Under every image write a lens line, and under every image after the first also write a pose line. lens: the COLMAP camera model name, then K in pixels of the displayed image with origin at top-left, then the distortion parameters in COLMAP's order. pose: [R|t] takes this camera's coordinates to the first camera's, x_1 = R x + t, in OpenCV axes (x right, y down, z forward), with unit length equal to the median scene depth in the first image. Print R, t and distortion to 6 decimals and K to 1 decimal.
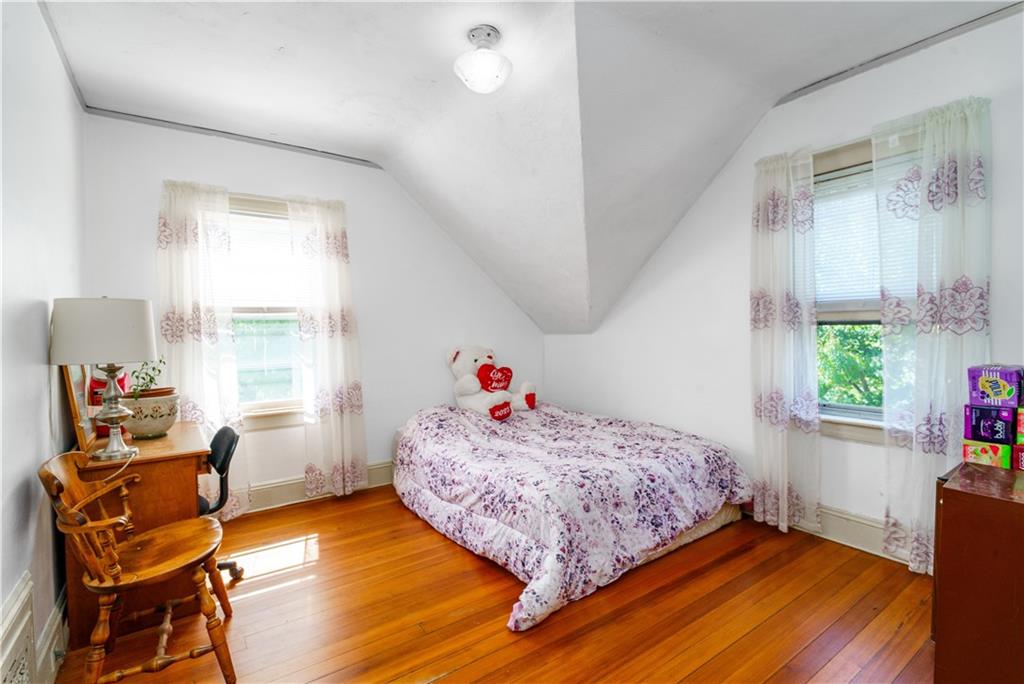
lens RADIAL K [[481.9, 0, 512.0], [0, 481.9, 342.0], [0, 0, 1]] dist [-0.000593, -0.001176]
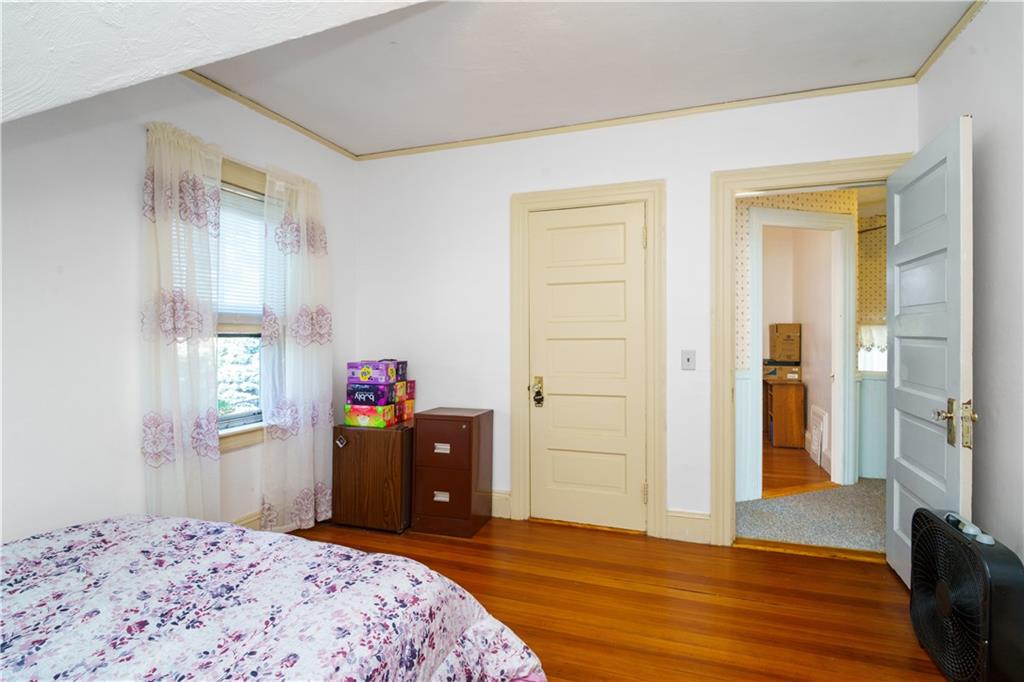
lens RADIAL K [[471.3, 0, 511.0], [0, 471.3, 336.6], [0, 0, 1]] dist [-0.000329, -0.000253]
pose [[-0.547019, 0.015426, 0.836978, -0.491017], [0.031290, 0.999508, 0.002028, -0.020848], [-0.836535, 0.027299, -0.547233, 1.123508]]
